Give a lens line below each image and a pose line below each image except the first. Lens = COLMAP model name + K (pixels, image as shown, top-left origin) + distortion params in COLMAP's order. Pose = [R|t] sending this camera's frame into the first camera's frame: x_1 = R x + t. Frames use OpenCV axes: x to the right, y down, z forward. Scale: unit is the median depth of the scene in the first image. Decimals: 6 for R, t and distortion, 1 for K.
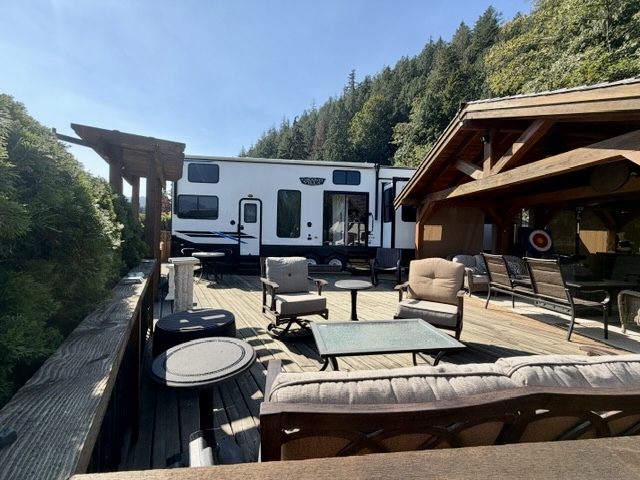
lens RADIAL K [[256.2, 0, 316.6], [0, 256.2, 241.8], [0, 0, 1]] dist [0.000701, -0.001025]
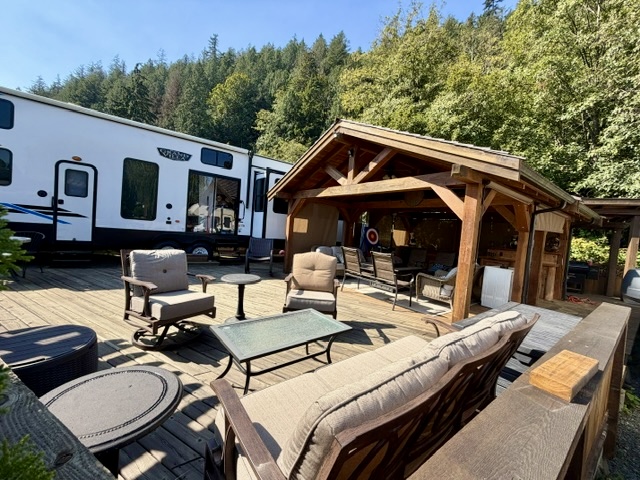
lens RADIAL K [[256.2, 0, 317.6], [0, 256.2, 241.6], [0, 0, 1]] dist [0.000701, -0.001025]
pose [[0.851867, 0.025233, 0.523150, -0.051615], [-0.054569, 0.997679, 0.040735, -0.012415], [-0.520908, -0.063249, 0.851266, 0.012197]]
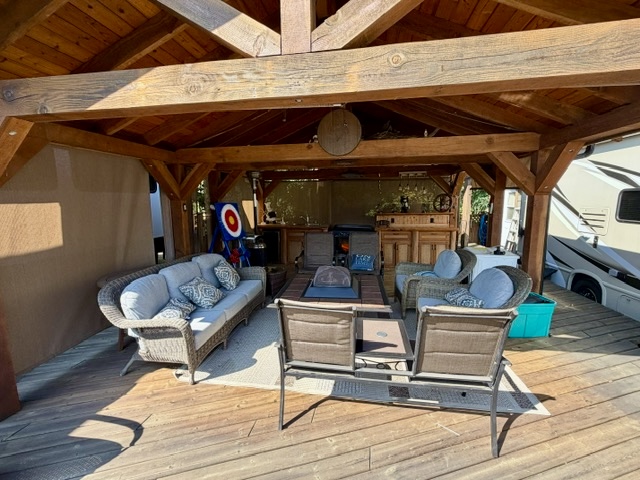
lens RADIAL K [[288.3, 0, 321.5], [0, 288.3, 243.5], [0, 0, 1]] dist [0.002746, 0.000068]
pose [[0.240865, -0.172460, 0.955113, 0.165332], [0.040946, 0.985016, 0.167534, -0.048192], [-0.969694, -0.001245, 0.244318, 0.469125]]
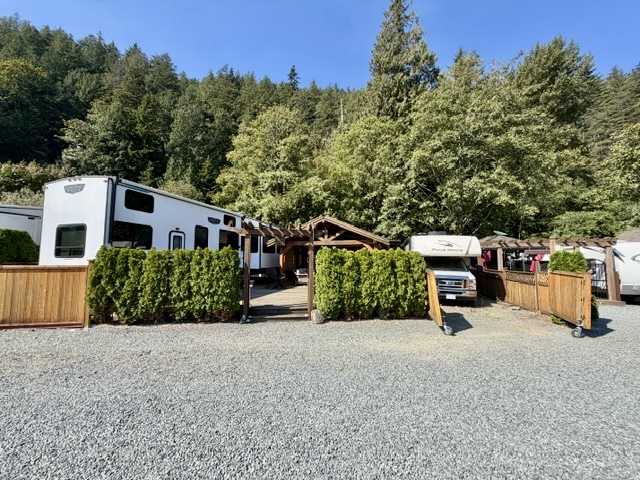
lens RADIAL K [[256.2, 0, 320.7], [0, 256.2, 240.7], [0, 0, 1]] dist [0.000701, -0.001025]
pose [[0.351110, 0.046460, 0.935181, -1.098444], [0.026839, 0.997858, -0.059650, -0.042541], [-0.935949, 0.046043, 0.349111, 0.019524]]
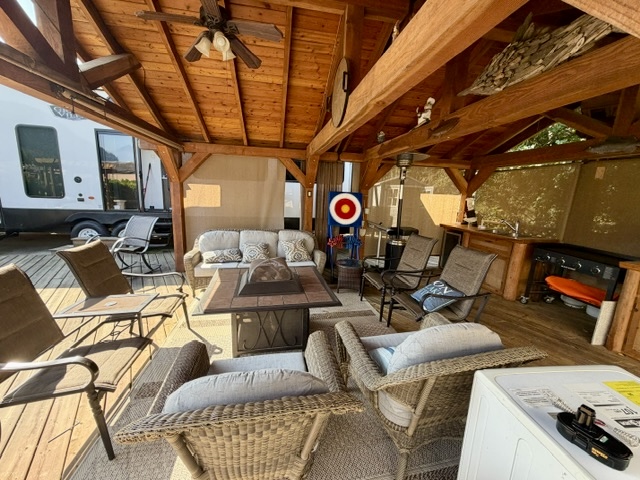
lens RADIAL K [[256.2, 0, 314.7], [0, 256.2, 244.6], [0, 0, 1]] dist [0.000701, -0.001025]
pose [[0.997090, -0.000745, 0.076226, 0.583957], [-0.012360, 0.985140, 0.171307, -0.020809], [-0.075221, -0.171751, 0.982264, 0.239065]]
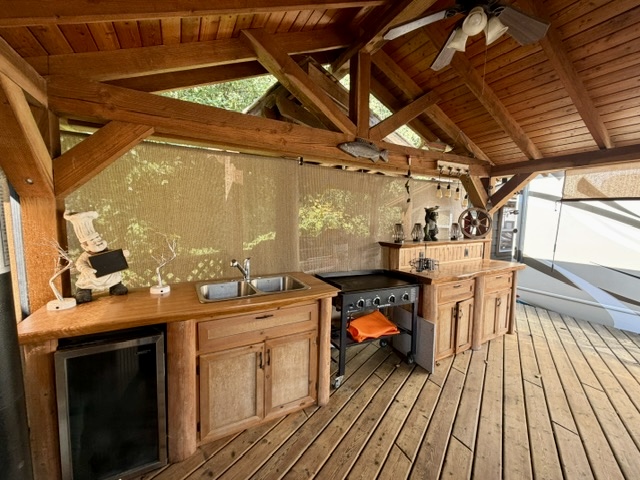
lens RADIAL K [[256.2, 0, 317.3], [0, 256.2, 238.7], [0, 0, 1]] dist [0.000701, -0.001025]
pose [[-0.390696, -0.100256, 0.915044, 0.779469], [-0.000733, 0.994085, 0.108604, -0.030293], [-0.920520, 0.041760, -0.388458, 0.774178]]
